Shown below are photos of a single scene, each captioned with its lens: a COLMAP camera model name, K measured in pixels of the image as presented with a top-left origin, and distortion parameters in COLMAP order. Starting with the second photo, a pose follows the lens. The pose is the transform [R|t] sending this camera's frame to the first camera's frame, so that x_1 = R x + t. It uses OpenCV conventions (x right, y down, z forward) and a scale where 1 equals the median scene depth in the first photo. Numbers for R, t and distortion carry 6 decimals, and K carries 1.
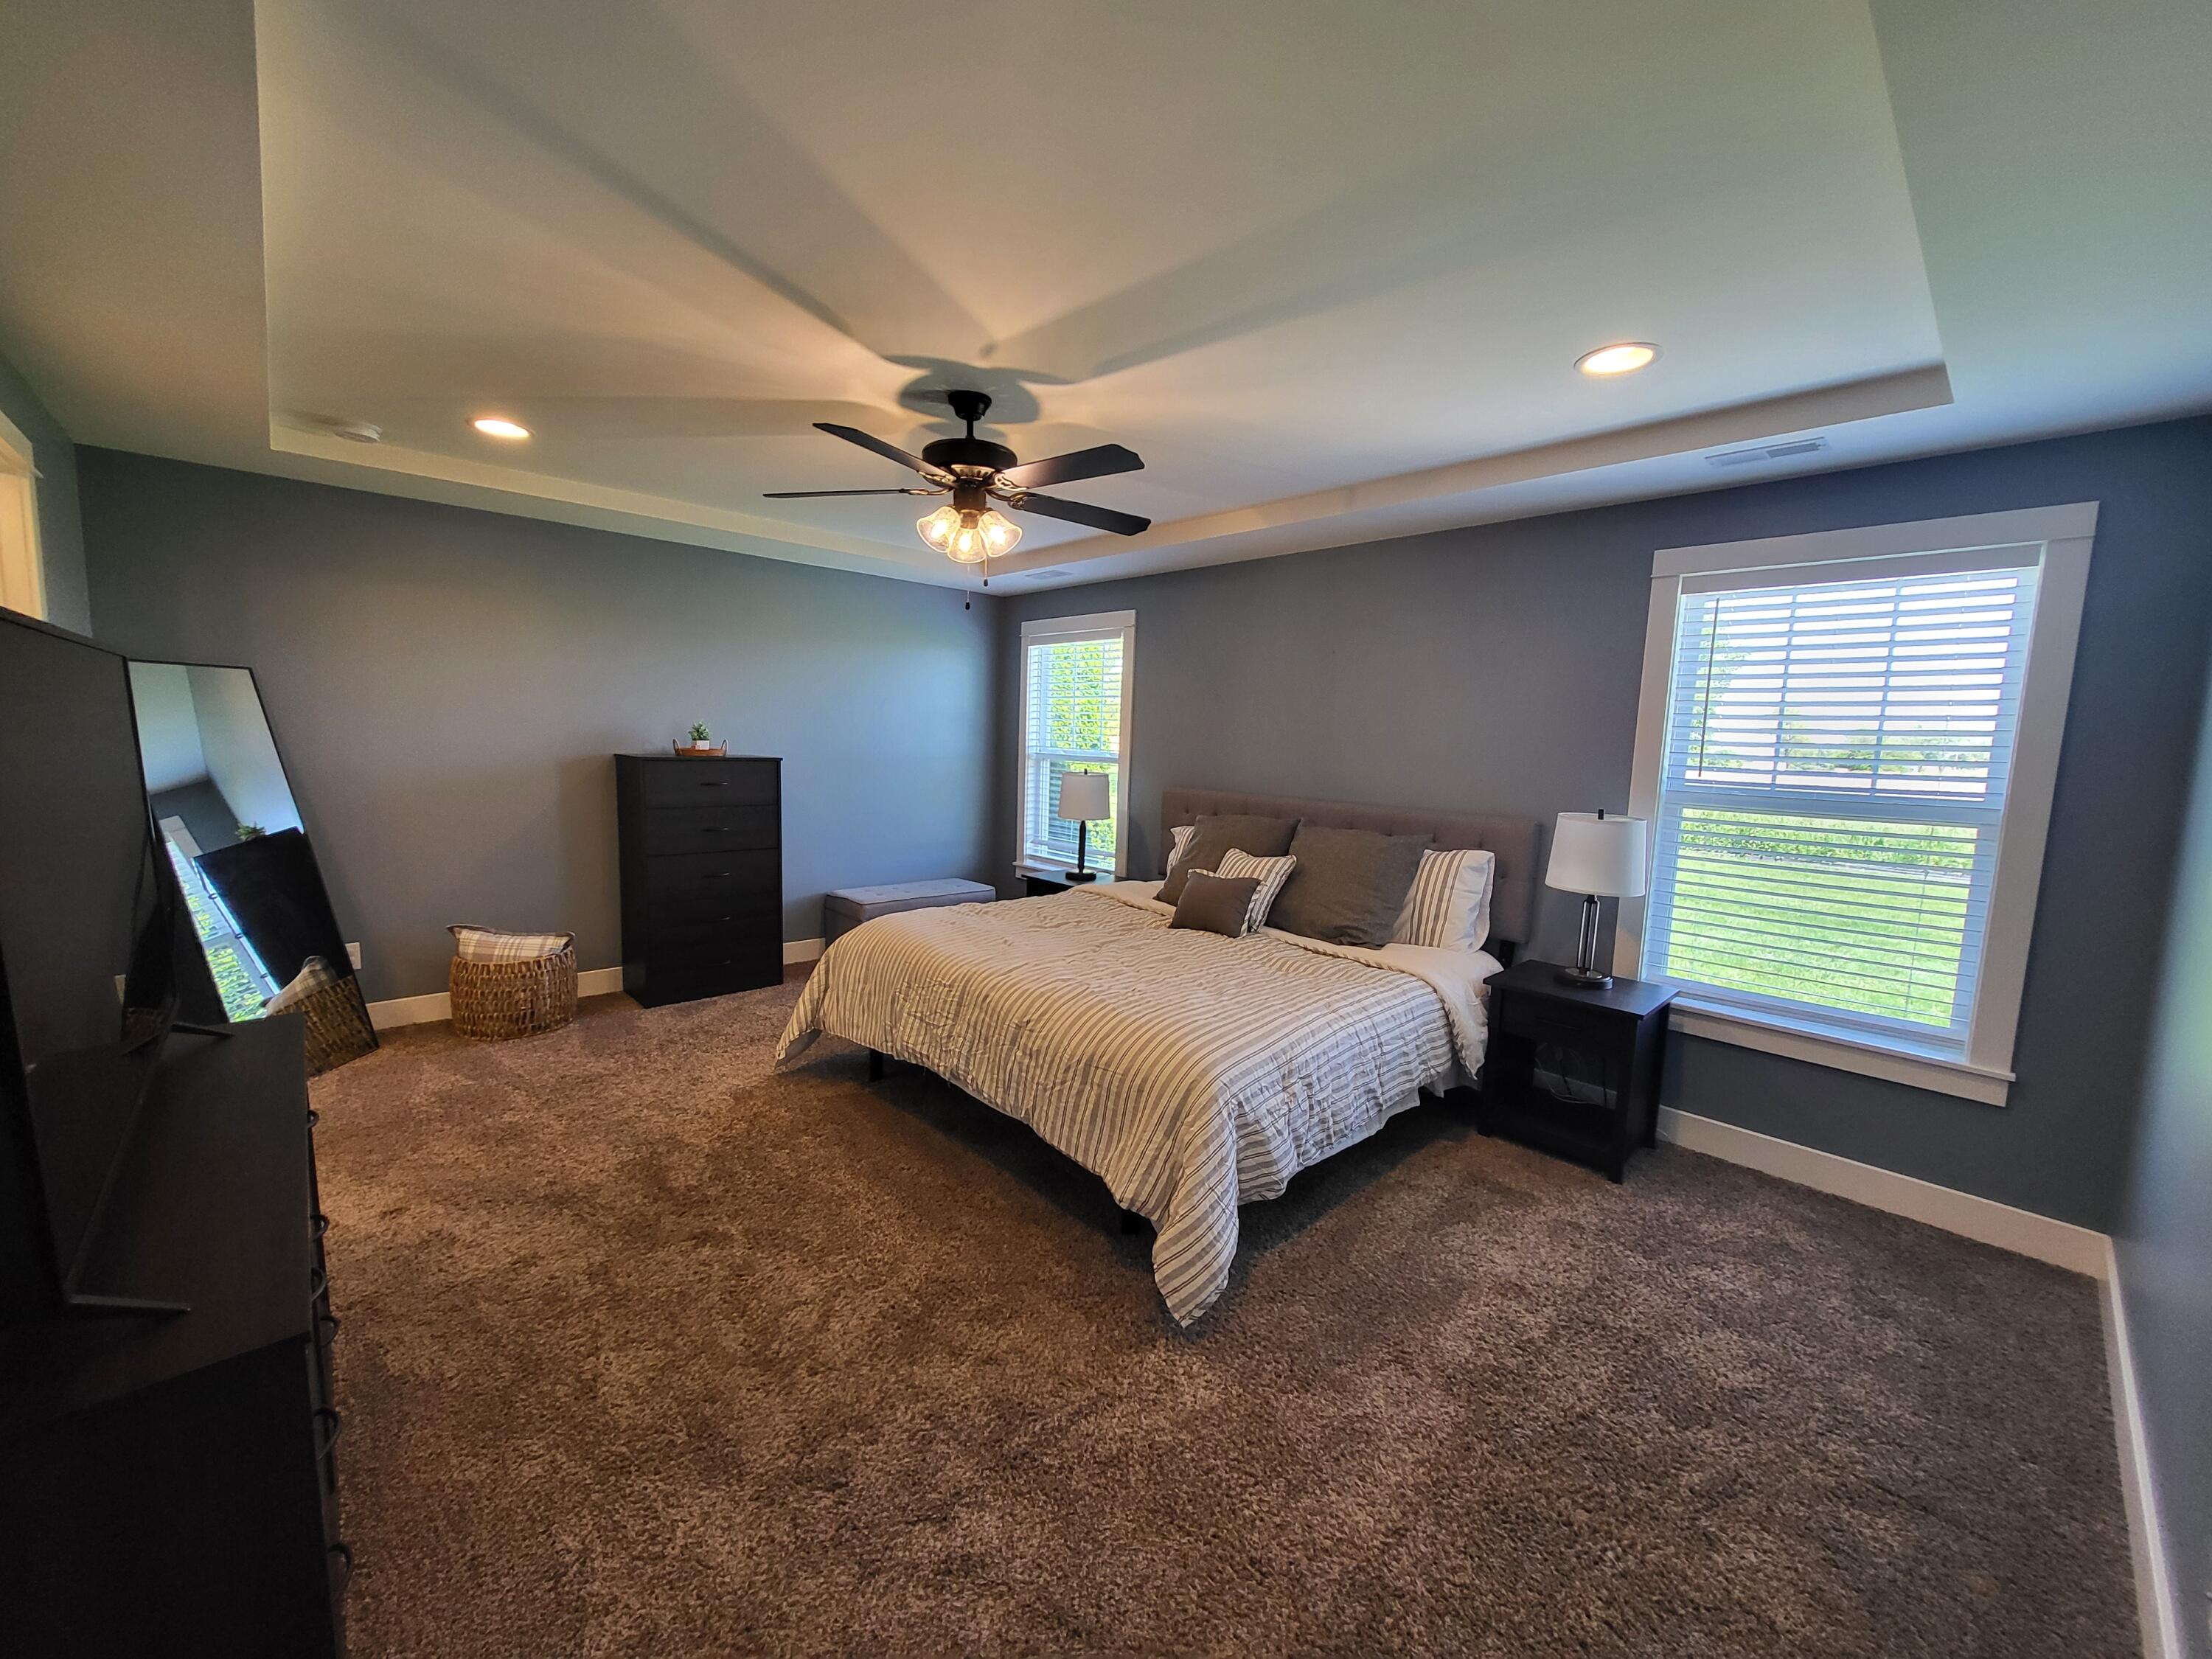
lens RADIAL K [[865.1, 0, 1095.0], [0, 865.1, 832.0], [0, 0, 1]] dist [0.001707, -0.001407]
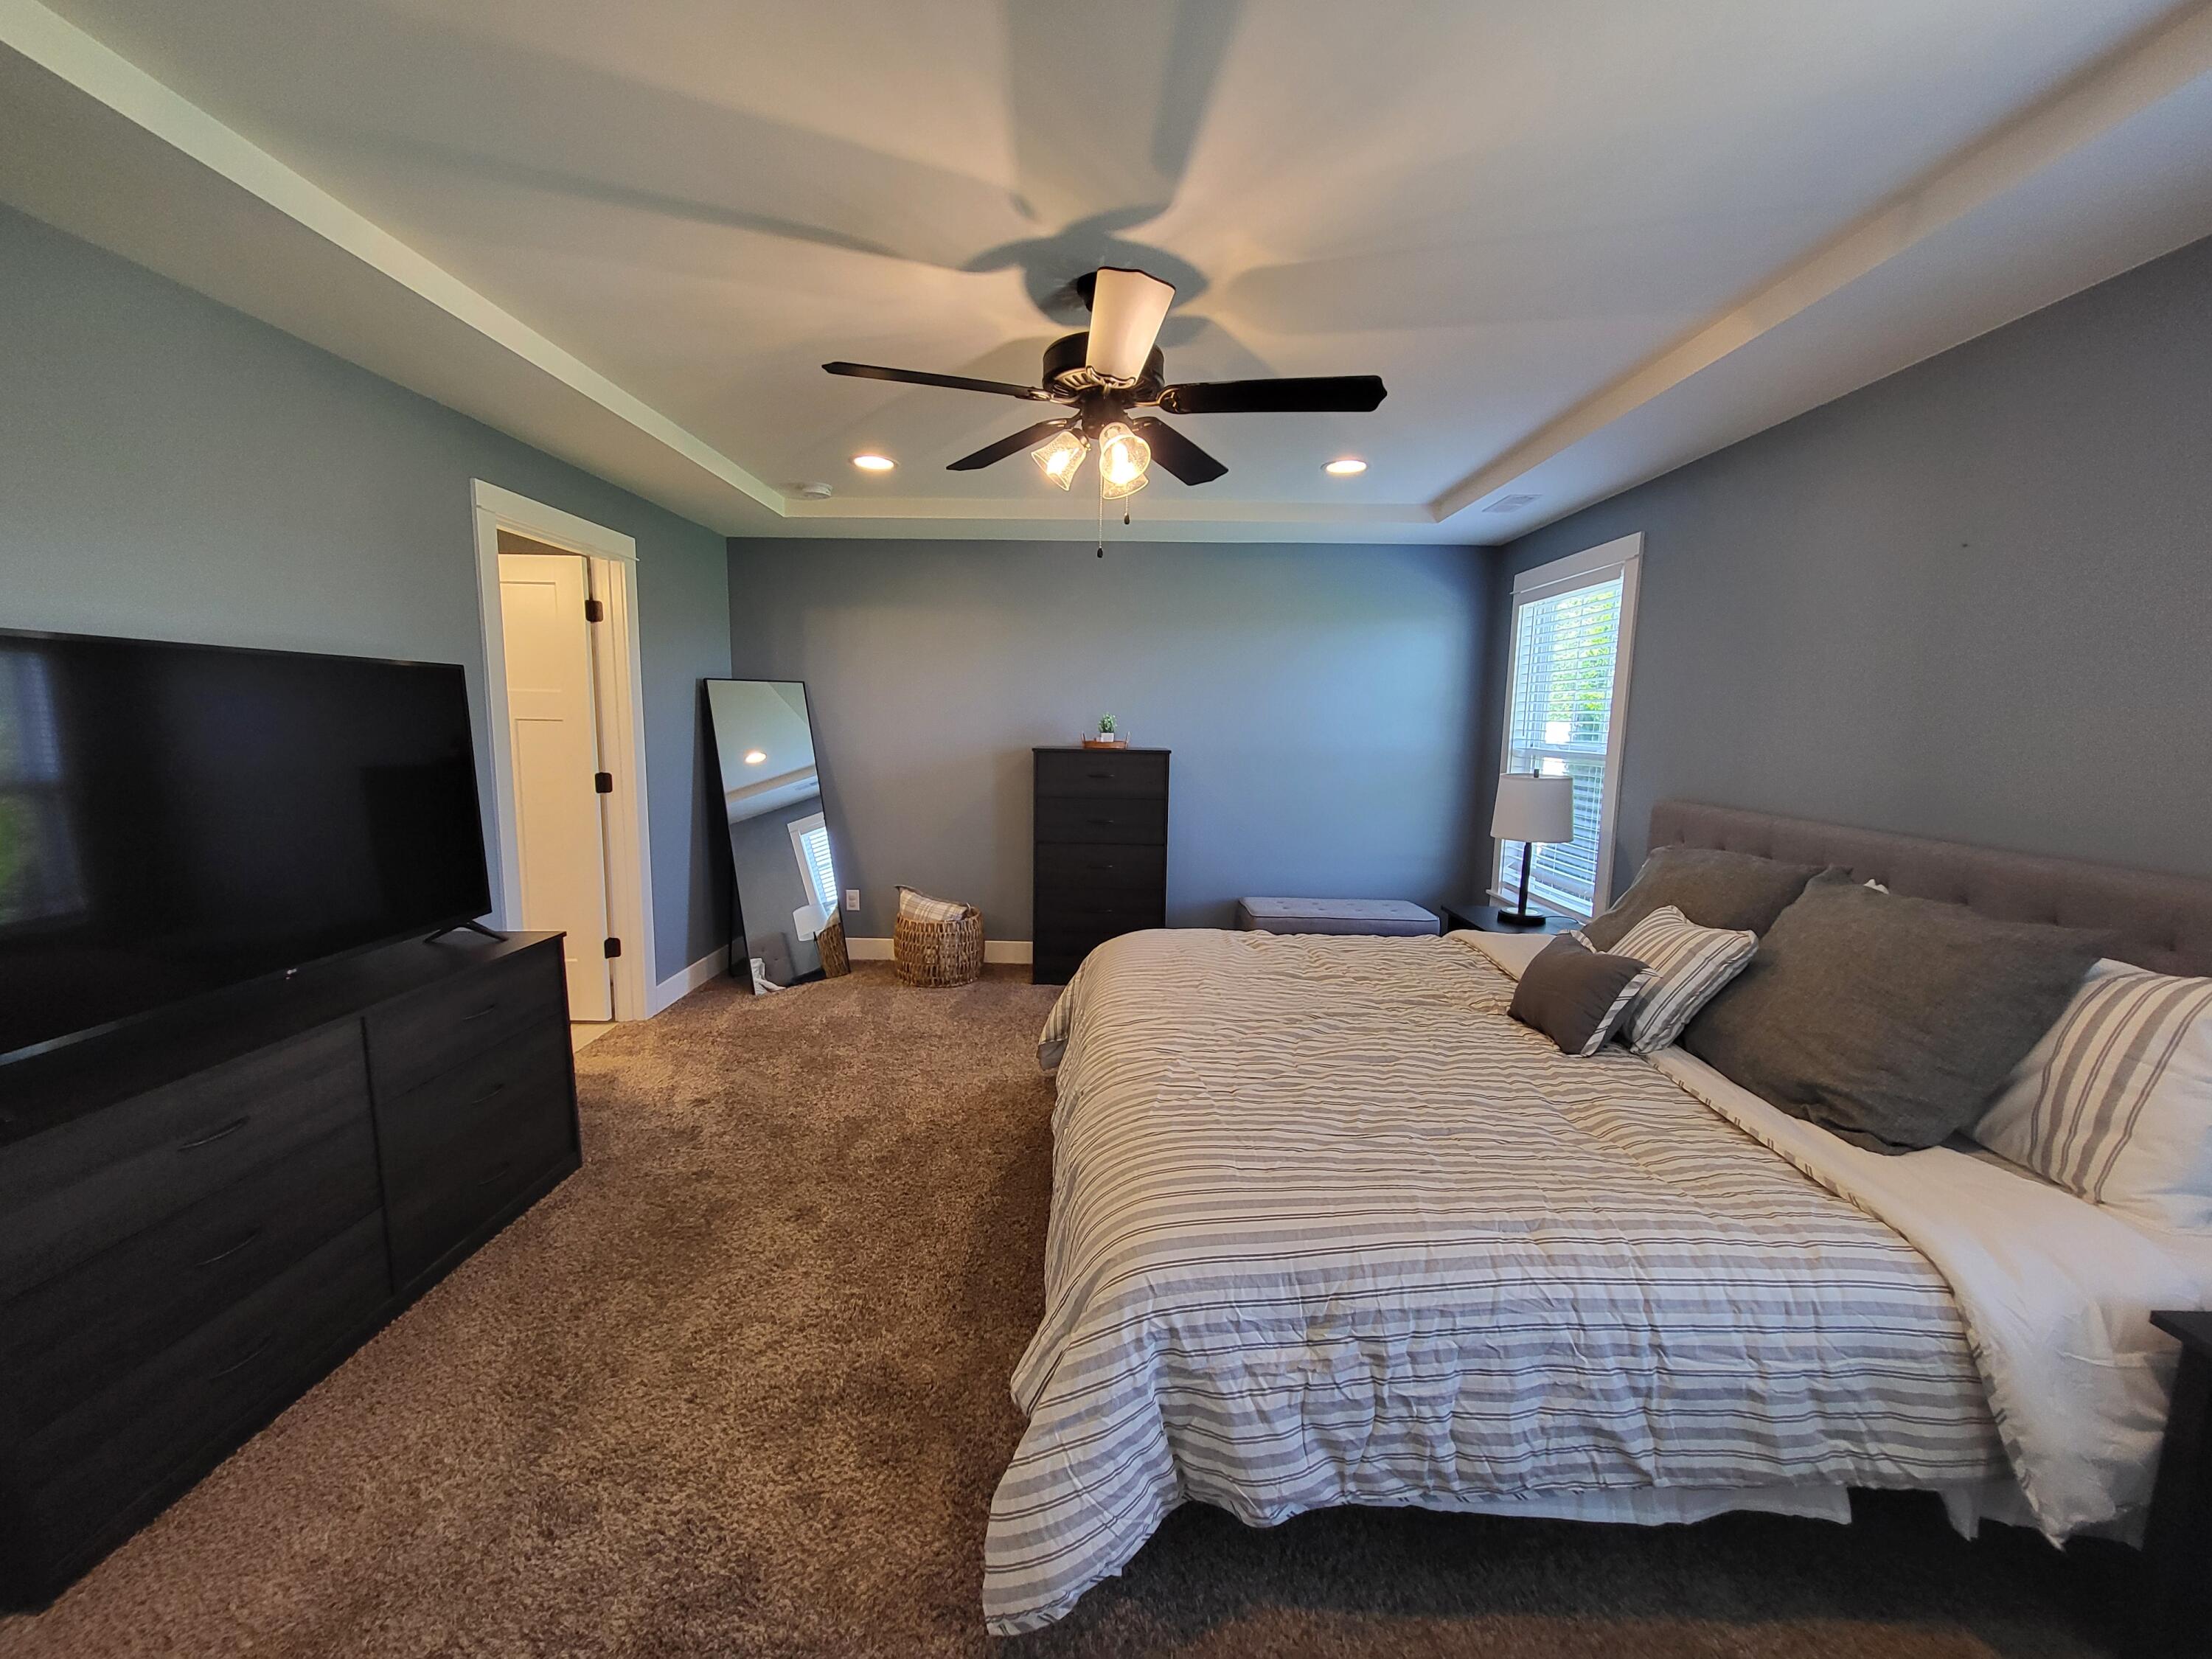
lens RADIAL K [[865.1, 0, 1102.9], [0, 865.1, 834.9], [0, 0, 1]] dist [0.001707, -0.001407]
pose [[0.715924, 0.072183, -0.694437, 0.429954], [-0.071405, 0.996996, 0.030017, -0.028672], [0.694517, 0.028096, 0.718928, 0.448234]]
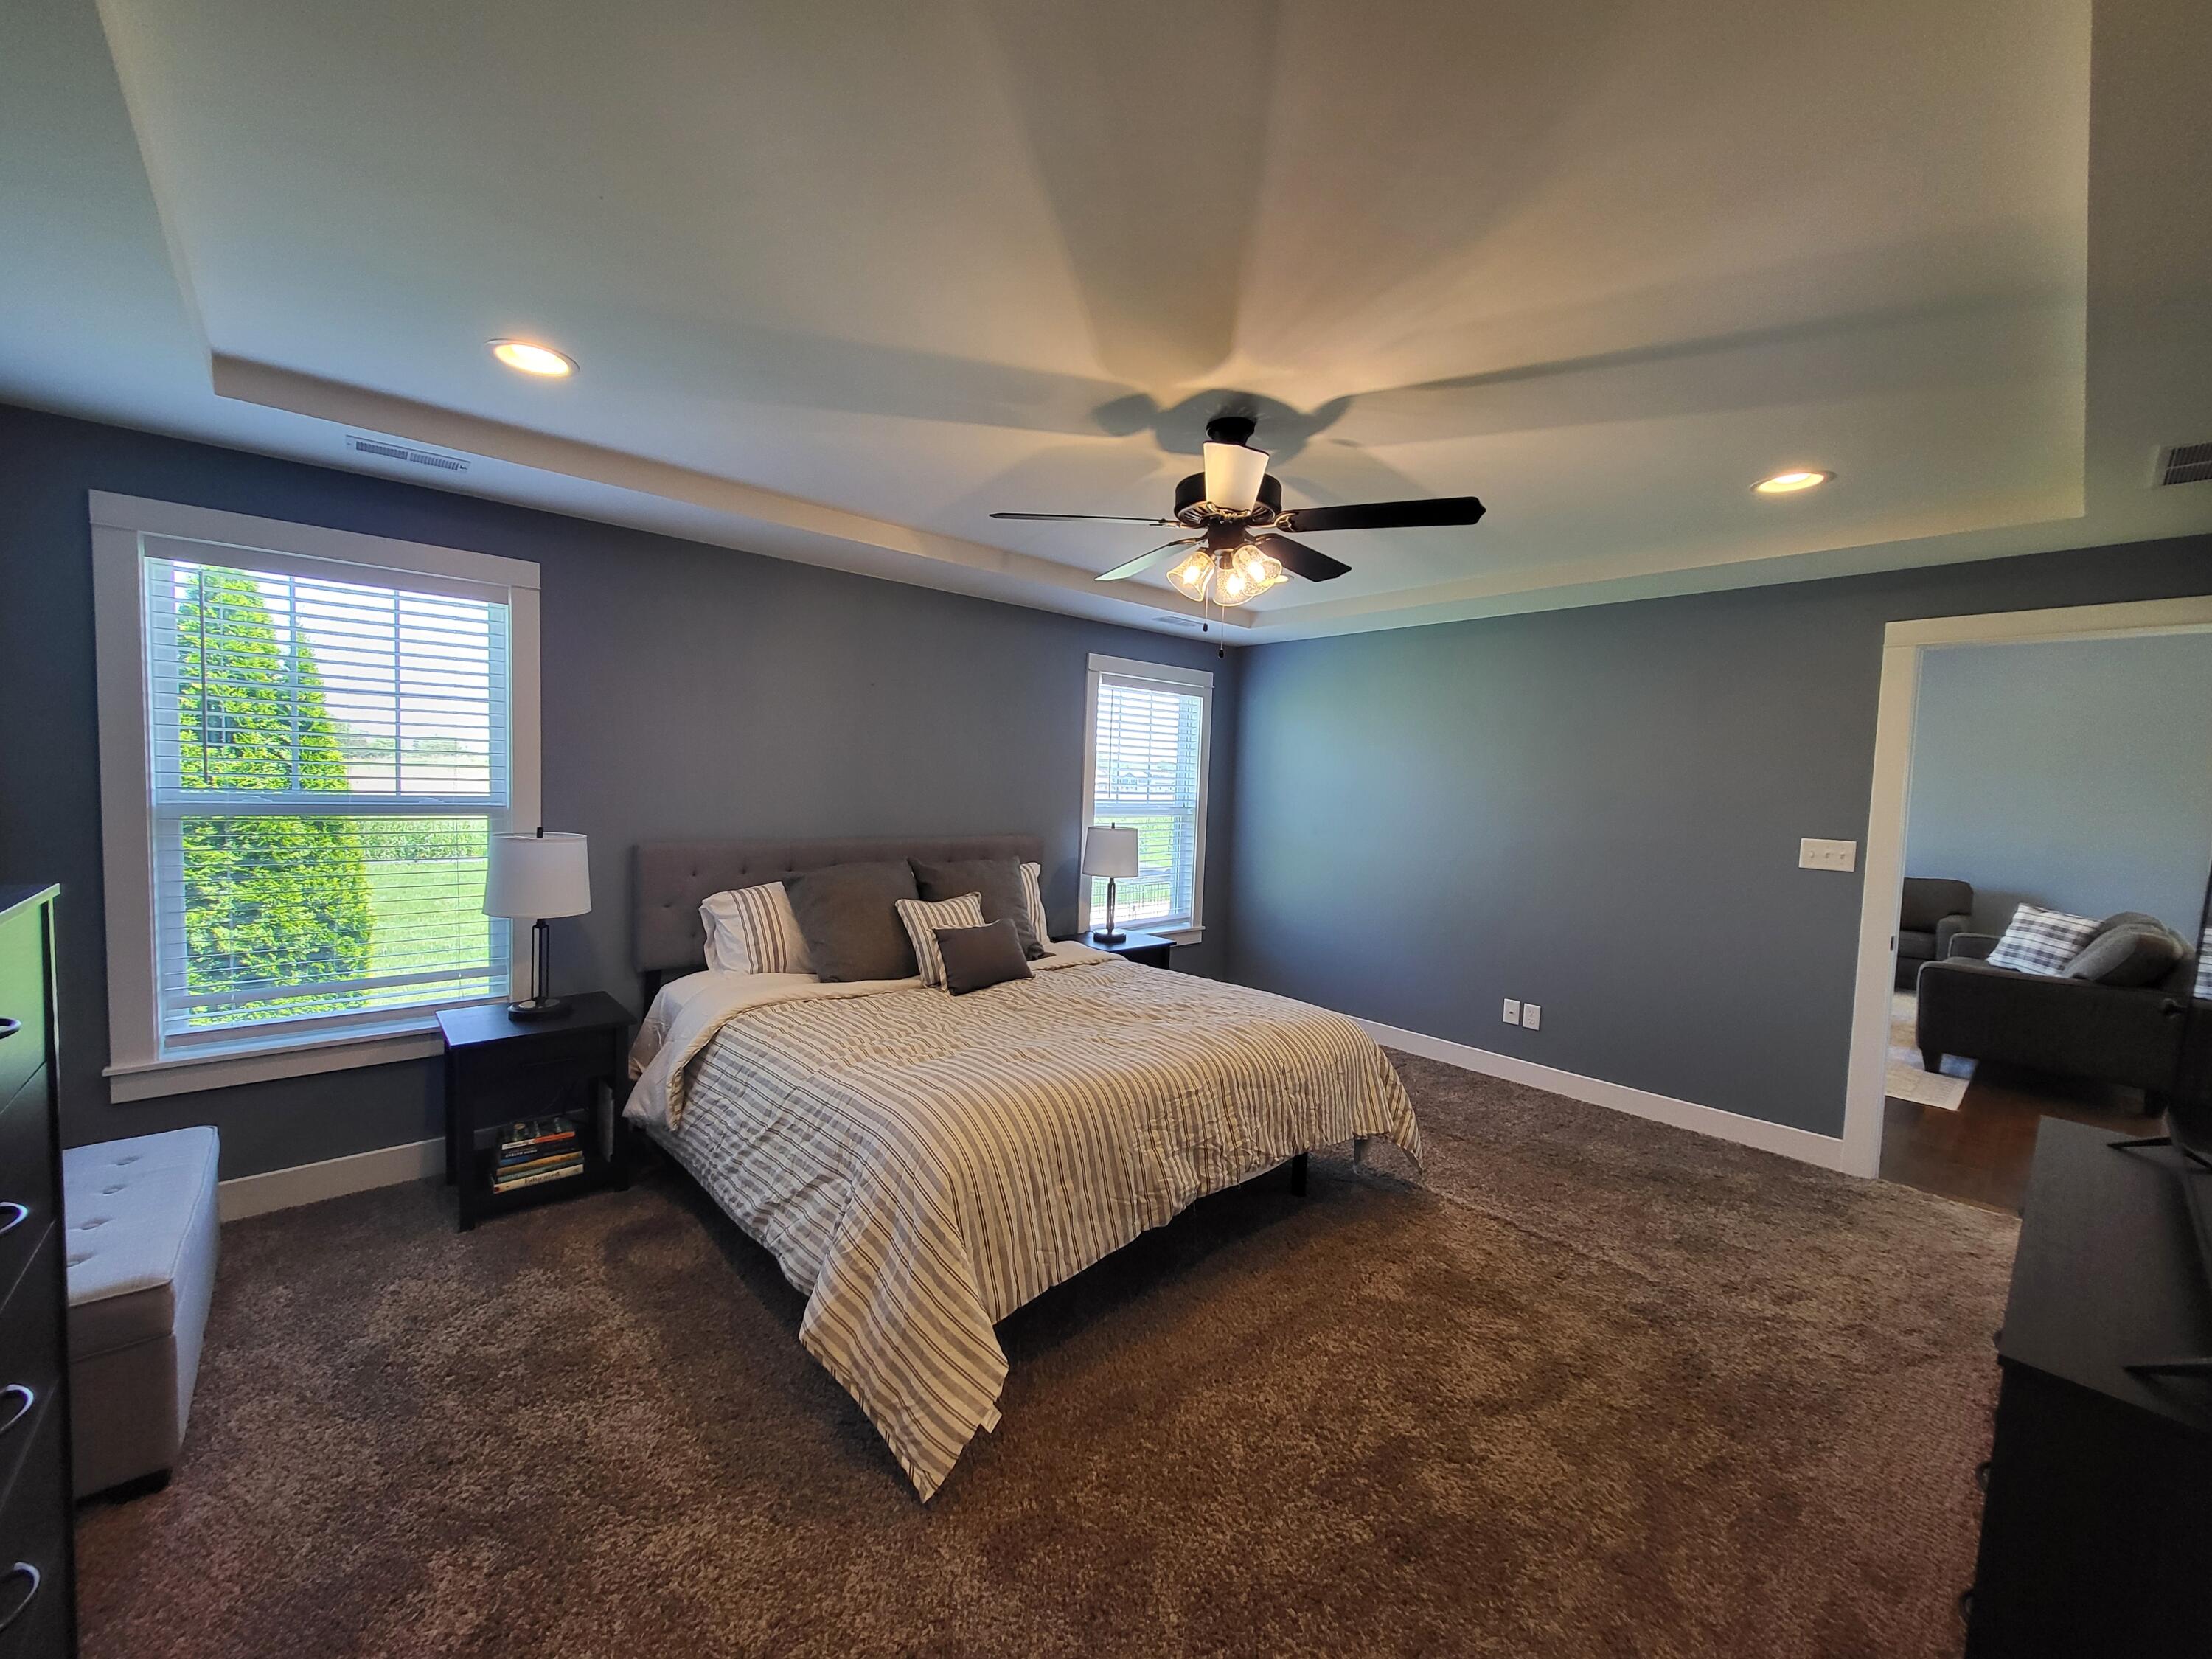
lens RADIAL K [[865.1, 0, 1097.8], [0, 865.1, 823.5], [0, 0, 1]] dist [0.001707, -0.001407]
pose [[0.026818, -0.079639, 0.996463, -1.083778], [0.084225, 0.993457, 0.077132, -0.166930], [-0.996086, 0.081859, 0.033350, 1.138225]]
